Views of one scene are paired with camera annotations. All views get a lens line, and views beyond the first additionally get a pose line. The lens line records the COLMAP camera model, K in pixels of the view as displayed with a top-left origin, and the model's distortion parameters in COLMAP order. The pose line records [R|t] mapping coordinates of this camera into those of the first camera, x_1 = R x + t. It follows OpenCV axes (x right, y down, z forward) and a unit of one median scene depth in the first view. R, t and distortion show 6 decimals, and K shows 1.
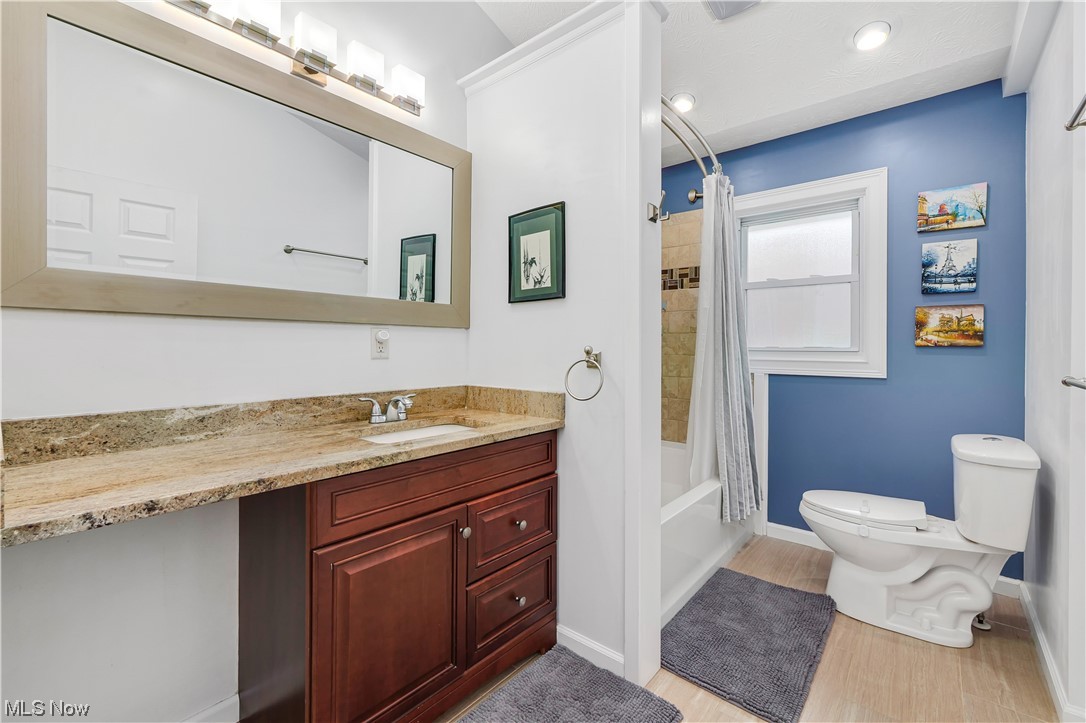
lens RADIAL K [[457.9, 0, 545.5], [0, 457.9, 347.8], [0, 0, 1]] dist [0.000710, 0.000015]
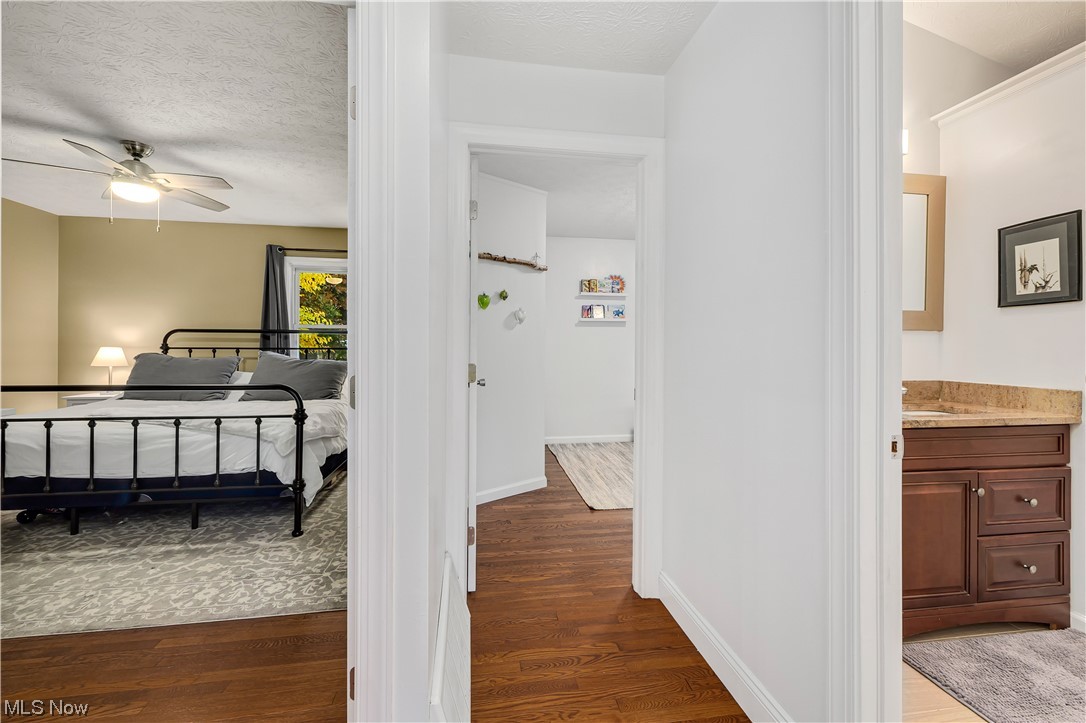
lens RADIAL K [[457.9, 0, 550.1], [0, 457.9, 344.2], [0, 0, 1]] dist [0.000710, 0.000015]
pose [[0.755918, -0.001819, -0.654664, -0.189094], [-0.003176, 0.999974, -0.006445, 0.001997], [0.654659, 0.006951, 0.755892, -0.590188]]
